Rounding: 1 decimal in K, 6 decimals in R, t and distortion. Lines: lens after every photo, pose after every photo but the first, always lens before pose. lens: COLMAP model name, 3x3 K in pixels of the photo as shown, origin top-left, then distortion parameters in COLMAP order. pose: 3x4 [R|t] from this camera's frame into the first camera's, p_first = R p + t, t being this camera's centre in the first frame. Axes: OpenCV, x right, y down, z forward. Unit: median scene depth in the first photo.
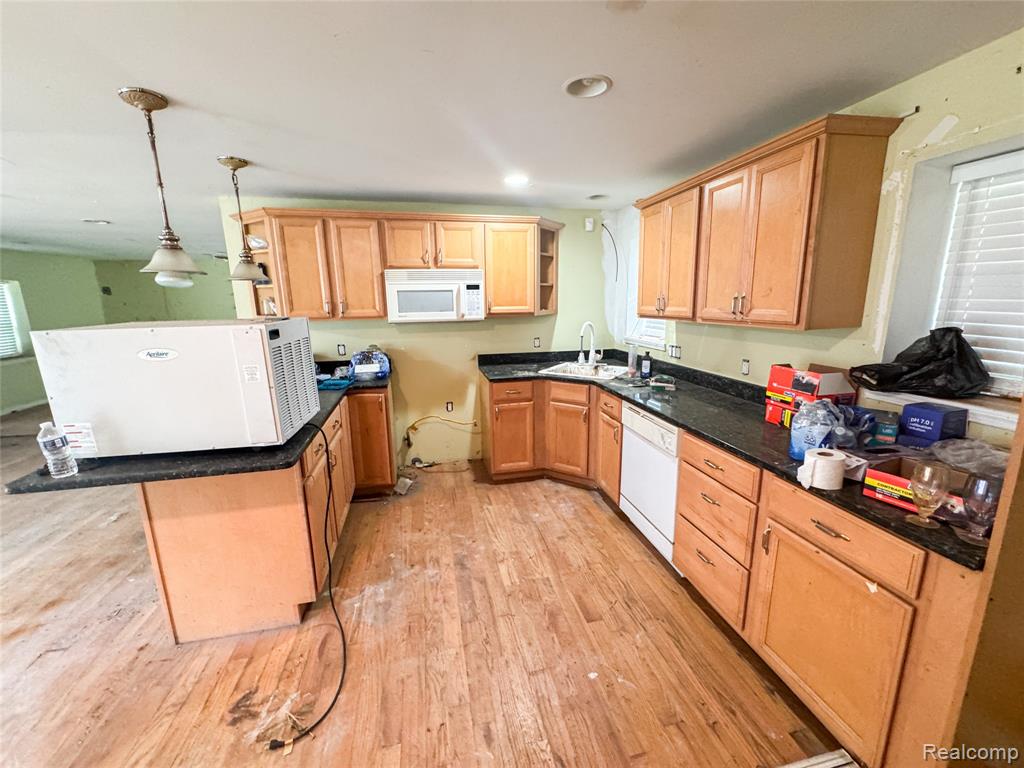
lens RADIAL K [[404.5, 0, 512.0], [0, 404.5, 384.0], [0, 0, 1]] dist [-0.000757, -0.000022]
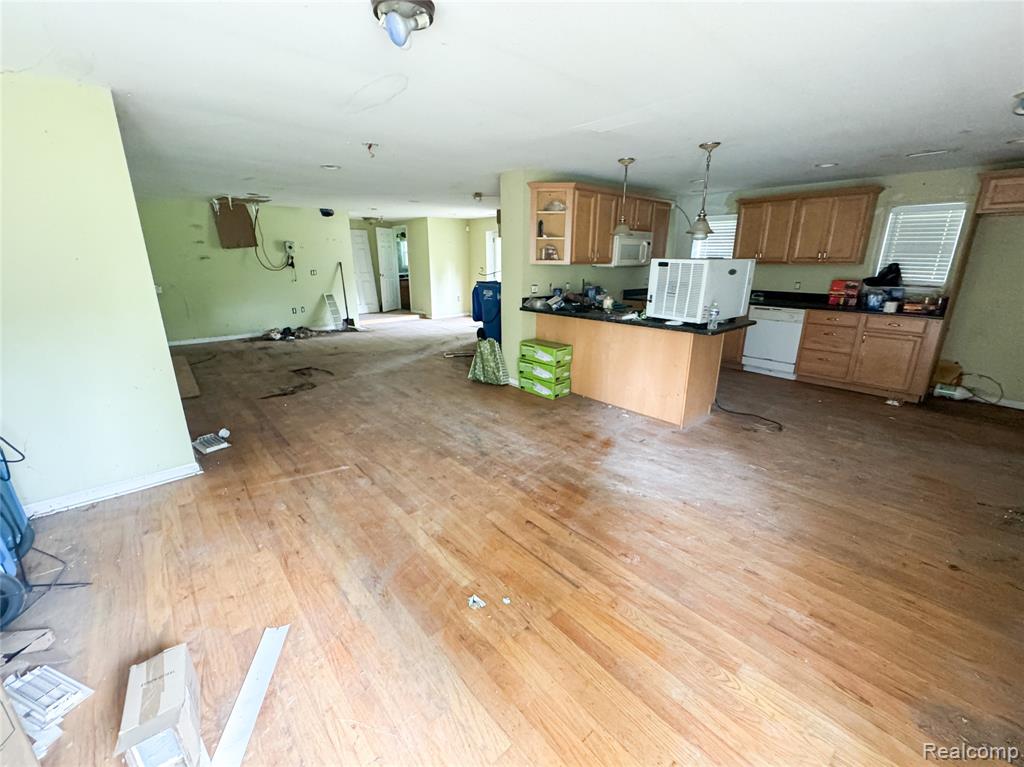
lens RADIAL K [[419.6, 0, 512.0], [0, 419.6, 383.5], [0, 0, 1]] dist [0.001193, 0.000543]
pose [[0.875893, -0.120087, 0.467323, -2.378923], [0.085517, 0.991837, 0.094587, 0.169089], [-0.474867, -0.042884, 0.879012, -0.350620]]
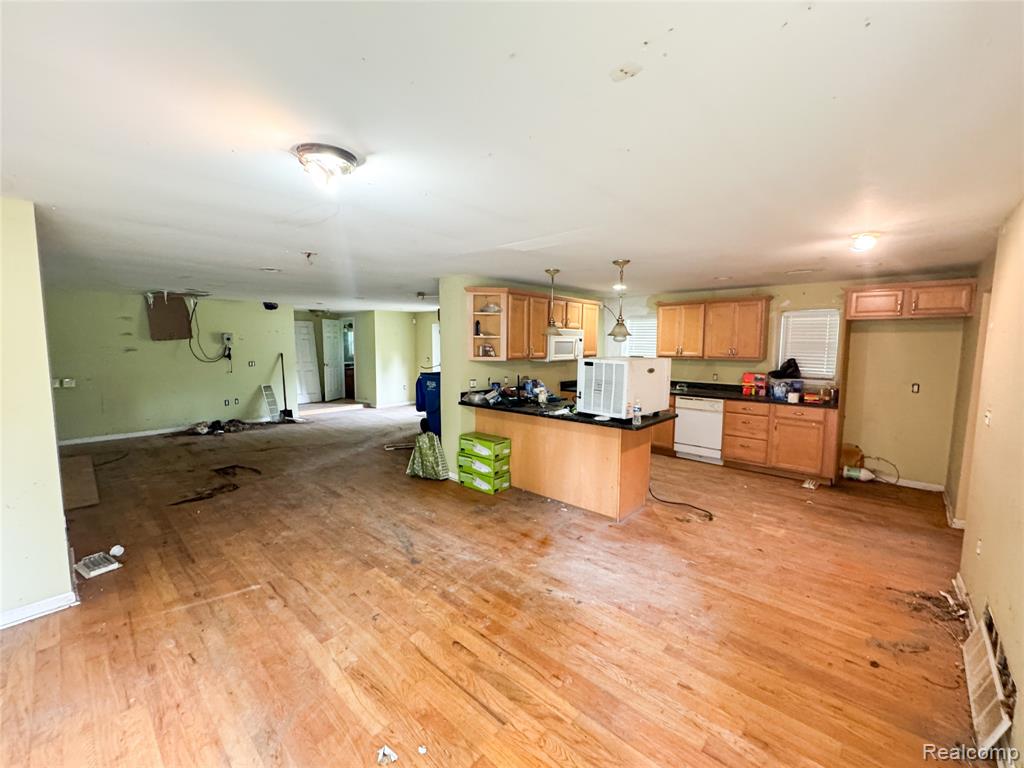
lens RADIAL K [[419.6, 0, 512.0], [0, 419.6, 384.0], [0, 0, 1]] dist [0.001193, 0.000543]
pose [[0.817500, -0.036378, 0.574778, -2.307882], [0.104176, 0.990881, -0.085455, 0.106733], [-0.566428, 0.129737, 0.813835, -0.415257]]
